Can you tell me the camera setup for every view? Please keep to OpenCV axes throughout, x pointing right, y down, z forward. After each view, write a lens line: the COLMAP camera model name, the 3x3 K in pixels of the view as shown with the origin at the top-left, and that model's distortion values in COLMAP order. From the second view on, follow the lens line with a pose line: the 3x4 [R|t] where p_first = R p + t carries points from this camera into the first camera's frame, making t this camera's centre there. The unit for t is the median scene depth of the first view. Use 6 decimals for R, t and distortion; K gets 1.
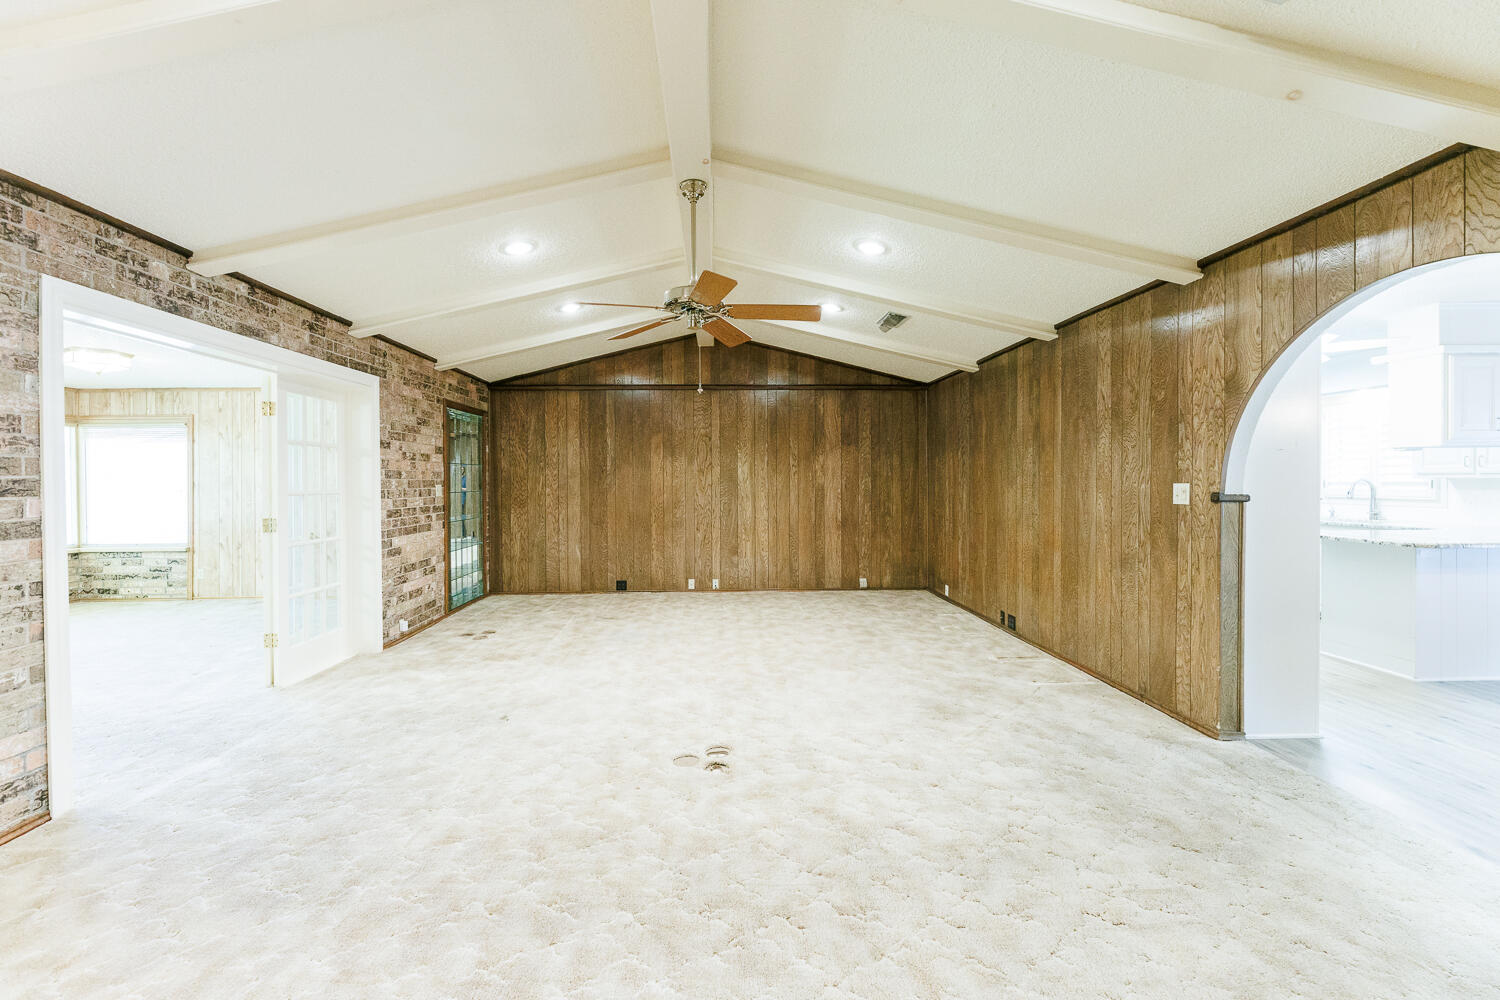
lens RADIAL K [[608.8, 0, 724.0], [0, 608.8, 482.9], [0, 0, 1]] dist [-0.002612, -0.000176]
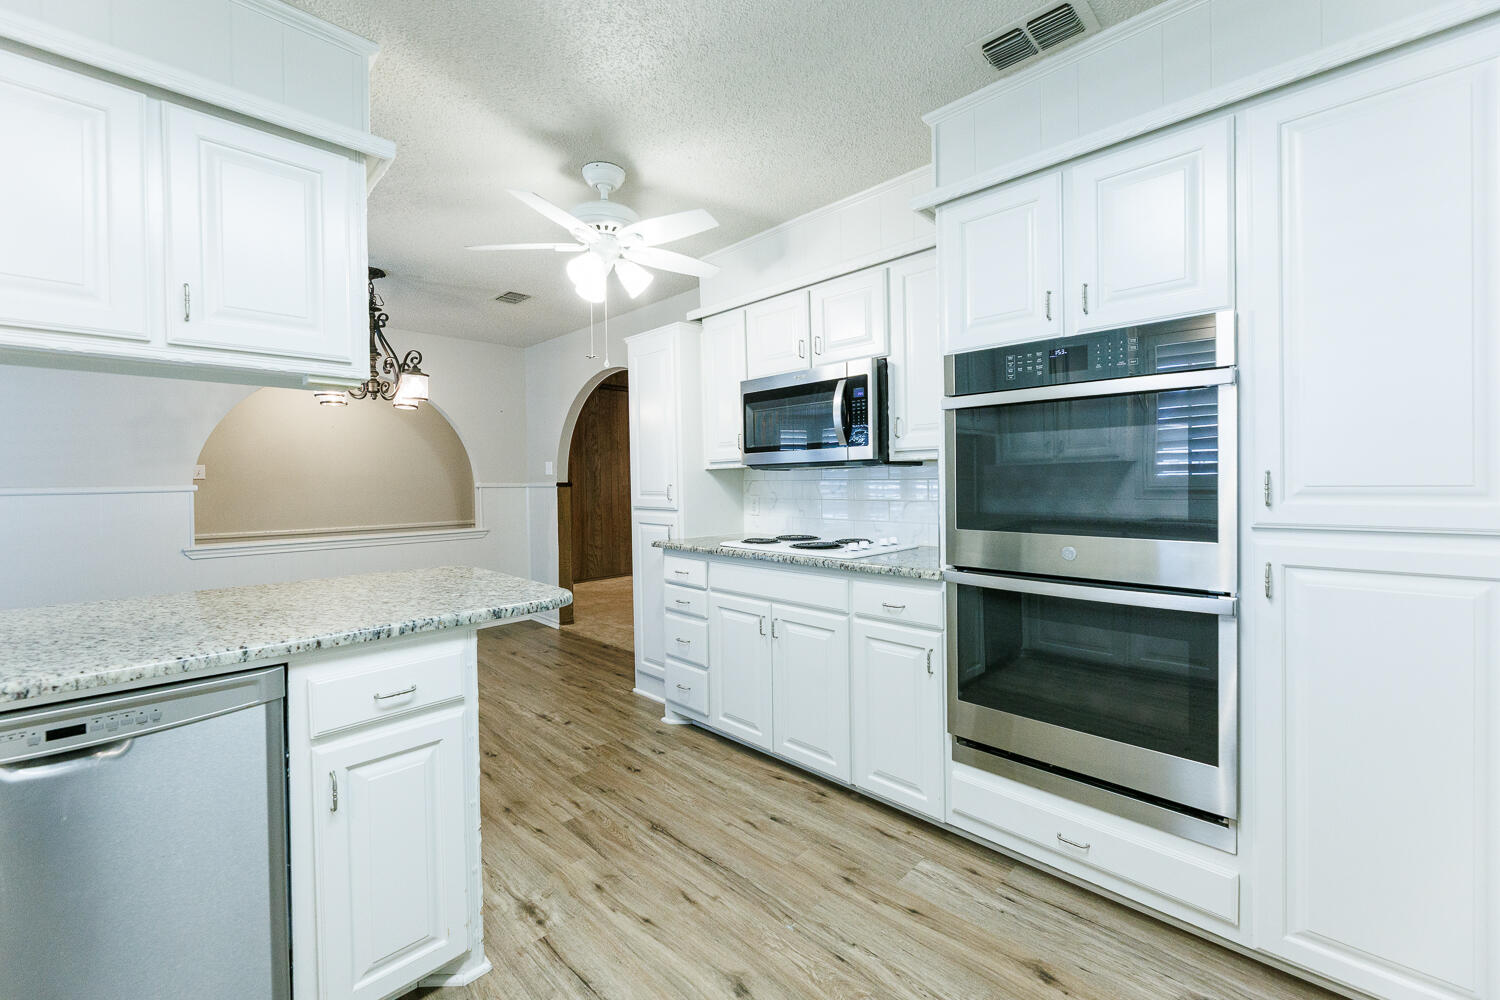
lens RADIAL K [[608.8, 0, 750.9], [0, 608.8, 483.7], [0, 0, 1]] dist [-0.002612, -0.000176]
pose [[-0.711545, 0.024321, -0.702220, 1.405254], [0.020343, 0.999695, 0.014012, 0.009501], [0.702346, -0.004315, -0.711822, 1.711077]]
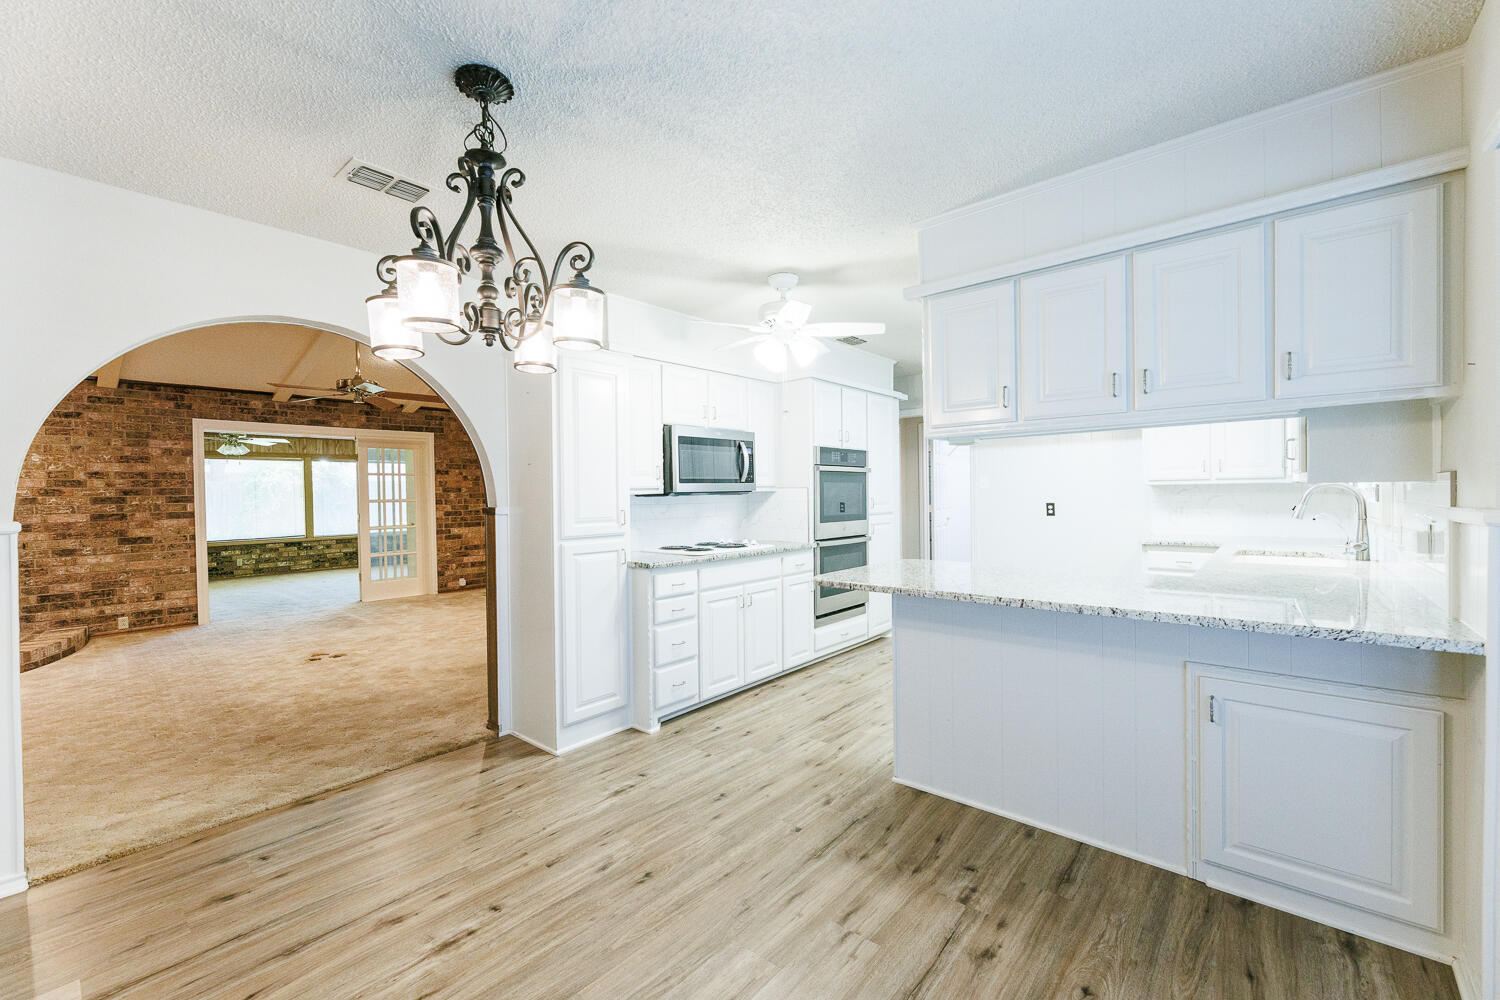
lens RADIAL K [[608.8, 0, 744.3], [0, 608.8, 501.4], [0, 0, 1]] dist [-0.002612, -0.000176]
pose [[0.746540, 0.004824, -0.665323, 1.605885], [0.008205, 0.999831, 0.016456, -0.004893], [0.665290, -0.017744, 0.746374, 0.408090]]
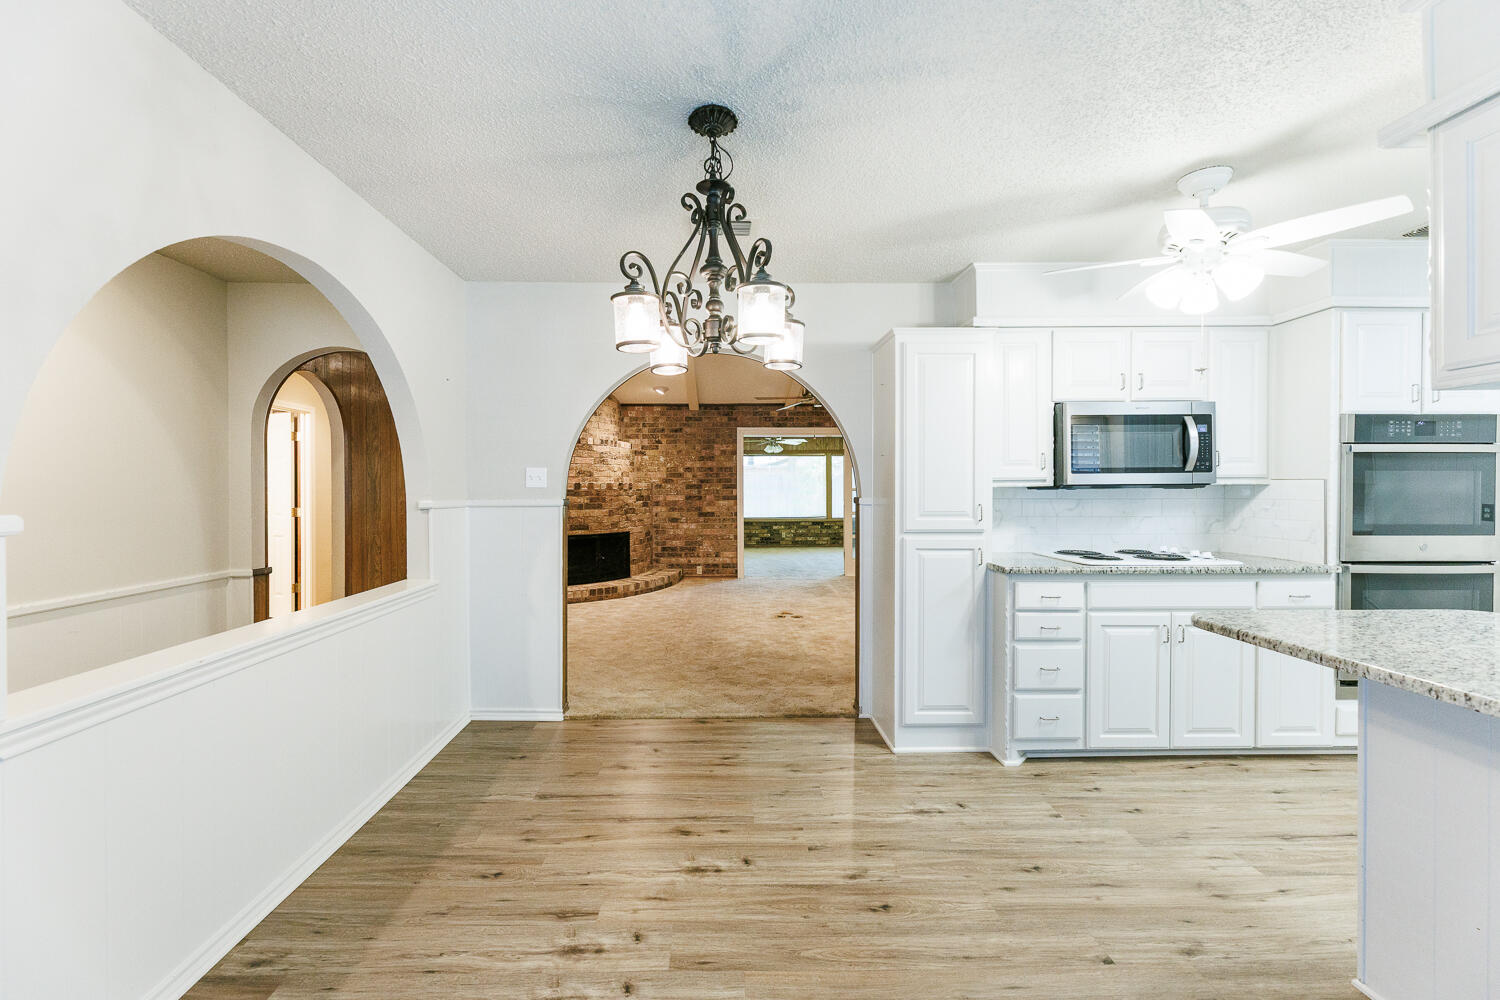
lens RADIAL K [[608.8, 0, 736.0], [0, 608.8, 491.1], [0, 0, 1]] dist [-0.002612, -0.000176]
pose [[0.006563, 0.012153, -0.999905, 1.672806], [0.000852, 0.999926, 0.012159, -0.006015], [0.999978, -0.000932, 0.006552, 0.639862]]
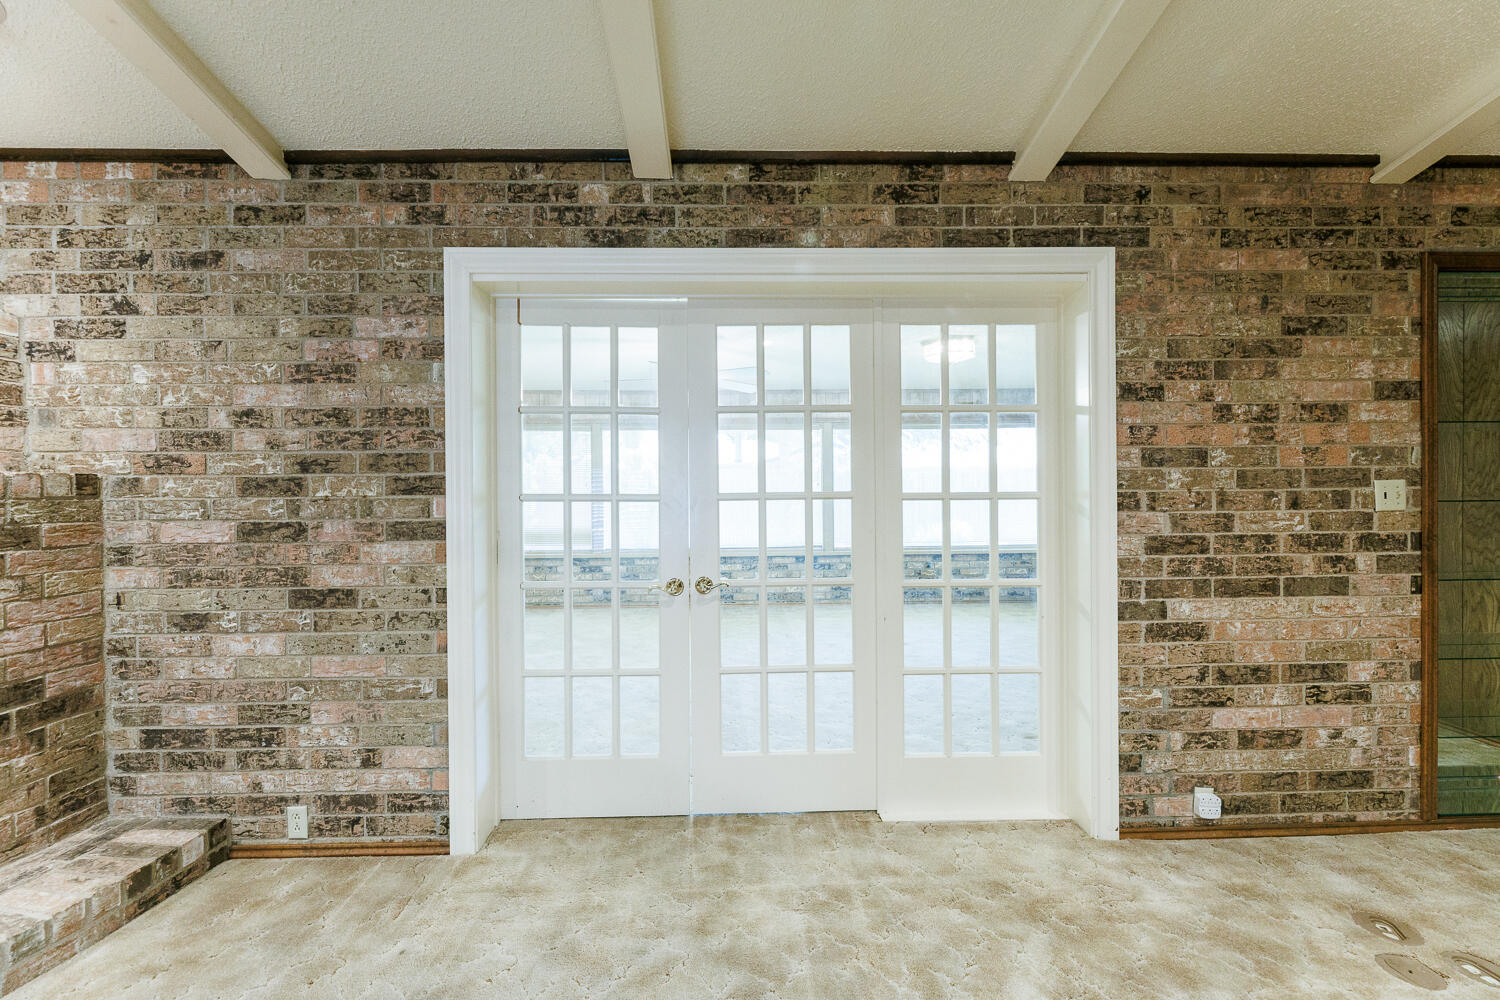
lens RADIAL K [[608.8, 0, 742.1], [0, 608.8, 496.0], [0, 0, 1]] dist [-0.002612, -0.000176]
pose [[0.008809, 0.014195, -0.999860, -0.140192], [0.005653, 0.999883, 0.014245, 0.008929], [0.999945, -0.005777, 0.008728, 0.946642]]
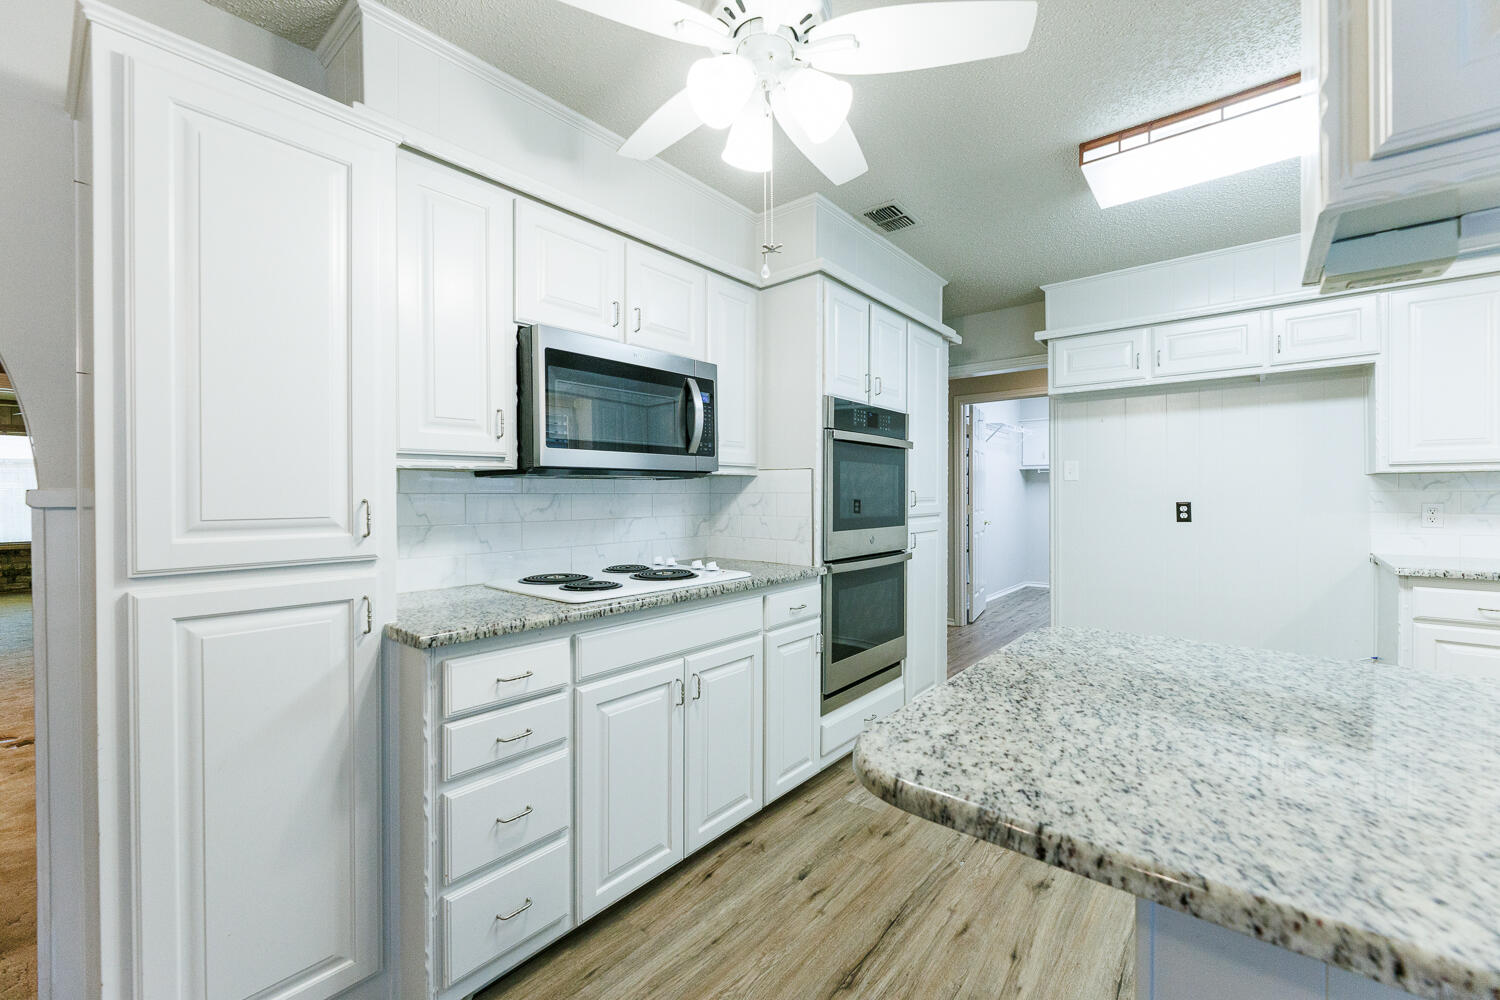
lens RADIAL K [[608.8, 0, 750.6], [0, 608.8, 497.6], [0, 0, 1]] dist [-0.002612, -0.000176]
pose [[0.760341, 0.010598, -0.649437, 1.275992], [-0.004452, 0.999928, 0.011105, 0.014994], [0.649508, -0.005552, 0.760334, 0.844604]]
